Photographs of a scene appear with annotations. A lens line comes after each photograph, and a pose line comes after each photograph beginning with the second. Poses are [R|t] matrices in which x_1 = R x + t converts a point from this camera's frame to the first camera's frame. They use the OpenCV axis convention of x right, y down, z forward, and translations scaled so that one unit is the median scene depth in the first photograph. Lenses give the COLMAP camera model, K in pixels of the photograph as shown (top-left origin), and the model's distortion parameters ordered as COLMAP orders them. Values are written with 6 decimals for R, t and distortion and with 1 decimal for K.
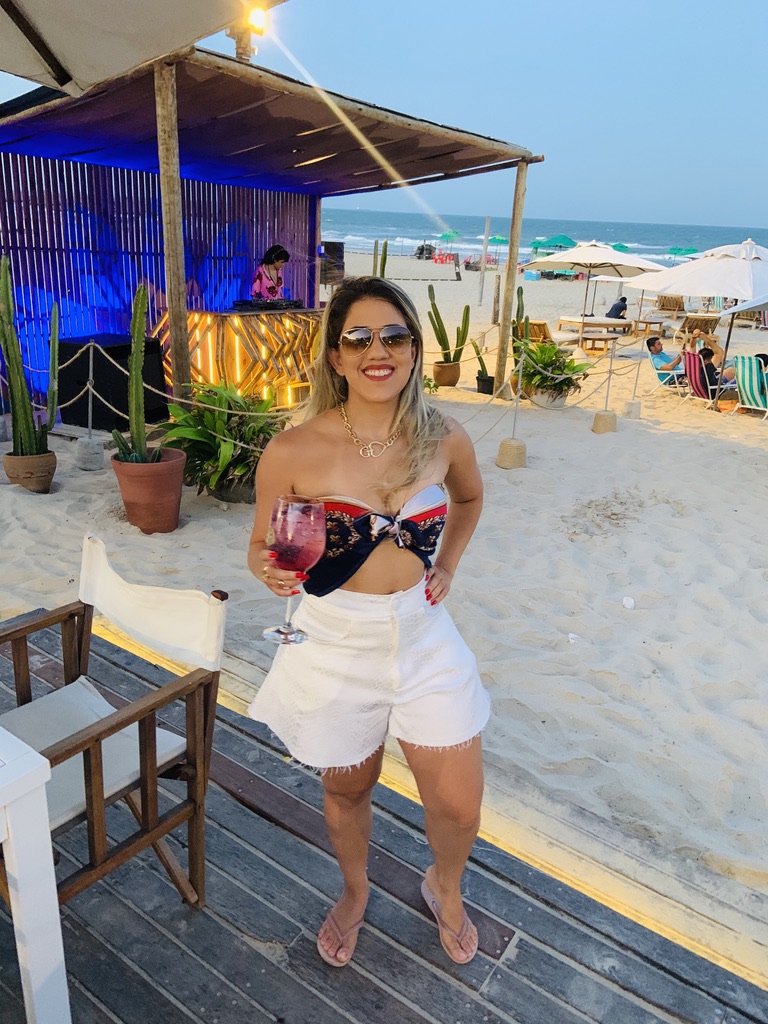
lens RADIAL K [[772.0, 0, 396.1], [0, 772.0, 499.6], [0, 0, 1]] dist [0.105439, -0.120482]
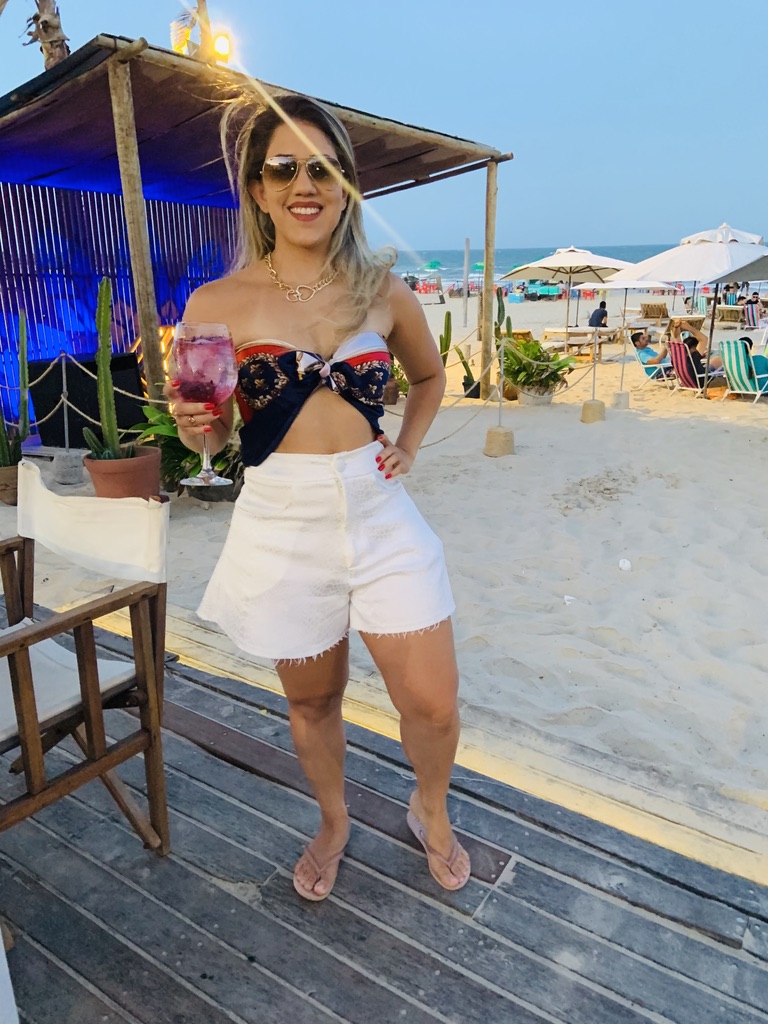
lens RADIAL K [[772.0, 0, 396.8], [0, 772.0, 507.3], [0, 0, 1]] dist [0.105439, -0.120482]
pose [[0.997709, -0.067645, 0.000264, 0.019042], [0.067609, 0.997042, -0.036556, 0.070099], [0.002209, 0.036490, 0.999332, 0.031726]]
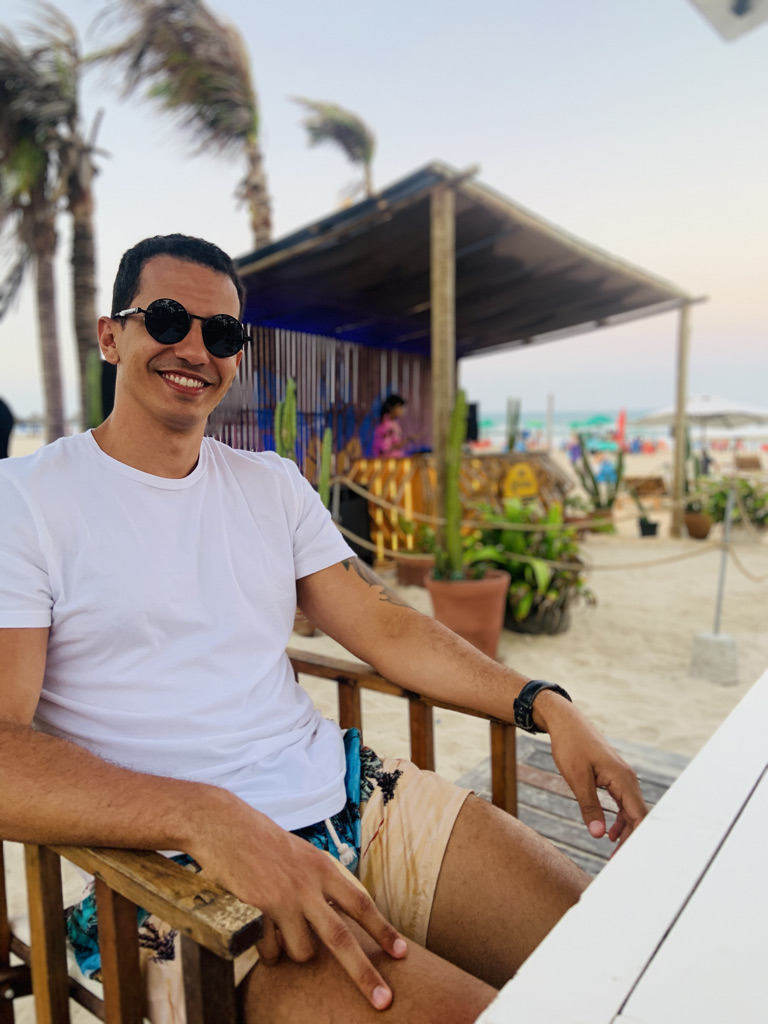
lens RADIAL K [[772.0, 0, 390.0], [0, 772.0, 503.6], [0, 0, 1]] dist [0.105439, -0.120482]
pose [[0.997905, -0.059292, -0.025888, -0.384156], [0.051421, 0.969701, -0.238823, 0.066559], [0.039264, 0.236991, 0.970718, 0.144462]]
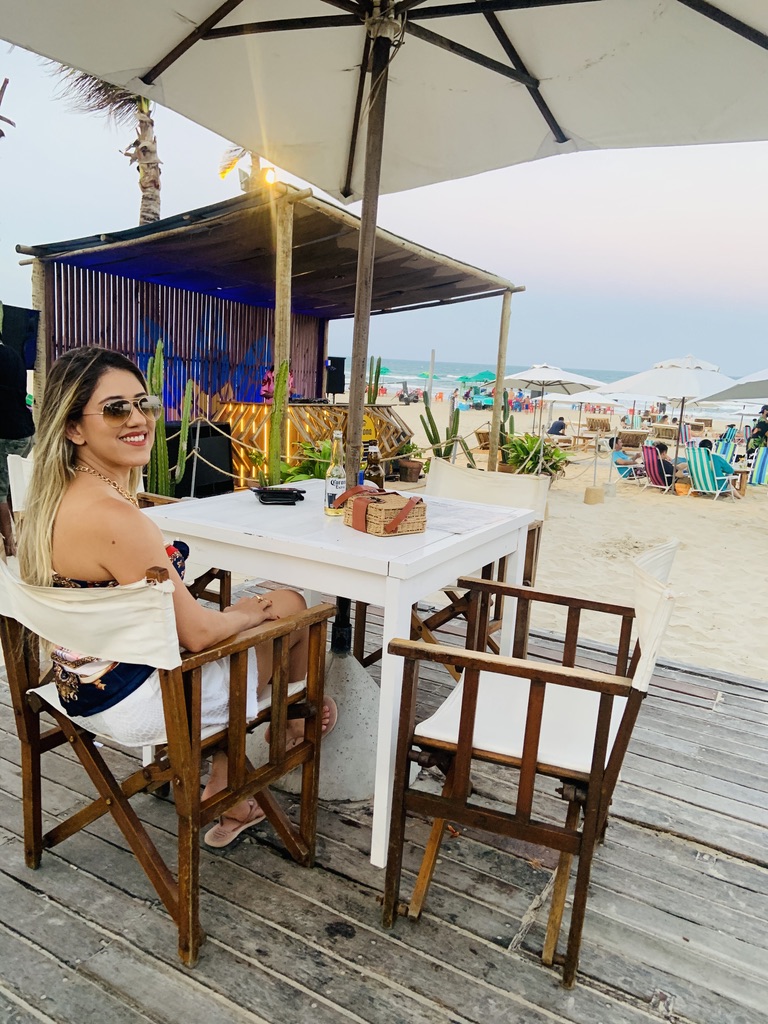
lens RADIAL K [[772.0, 0, 387.8], [0, 772.0, 511.7], [0, 0, 1]] dist [0.105439, -0.120482]
pose [[0.995394, -0.010952, 0.095236, -0.272083], [0.025576, 0.987783, -0.153724, 0.170019], [-0.092389, 0.155452, 0.983514, -0.229447]]
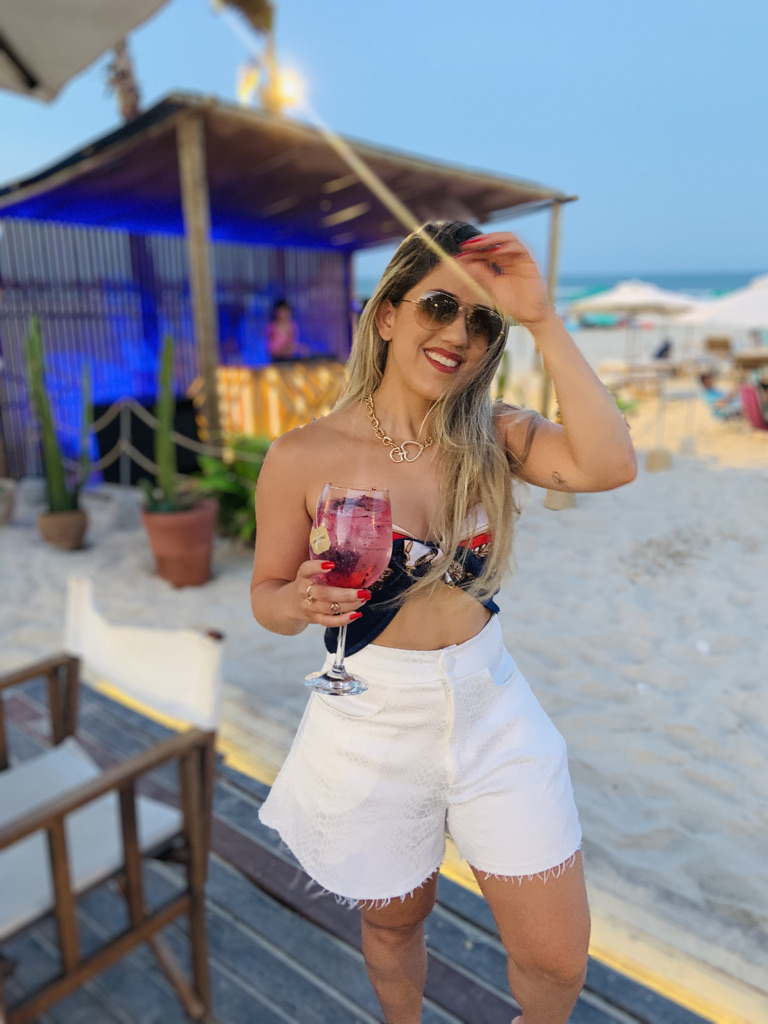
lens RADIAL K [[772.0, 0, 391.0], [0, 772.0, 499.6], [0, 0, 1]] dist [0.105439, -0.120482]
pose [[0.996776, -0.042604, -0.067995, 0.009695], [0.037236, 0.996230, -0.078353, 0.018589], [0.071077, 0.075569, 0.994604, 0.063341]]
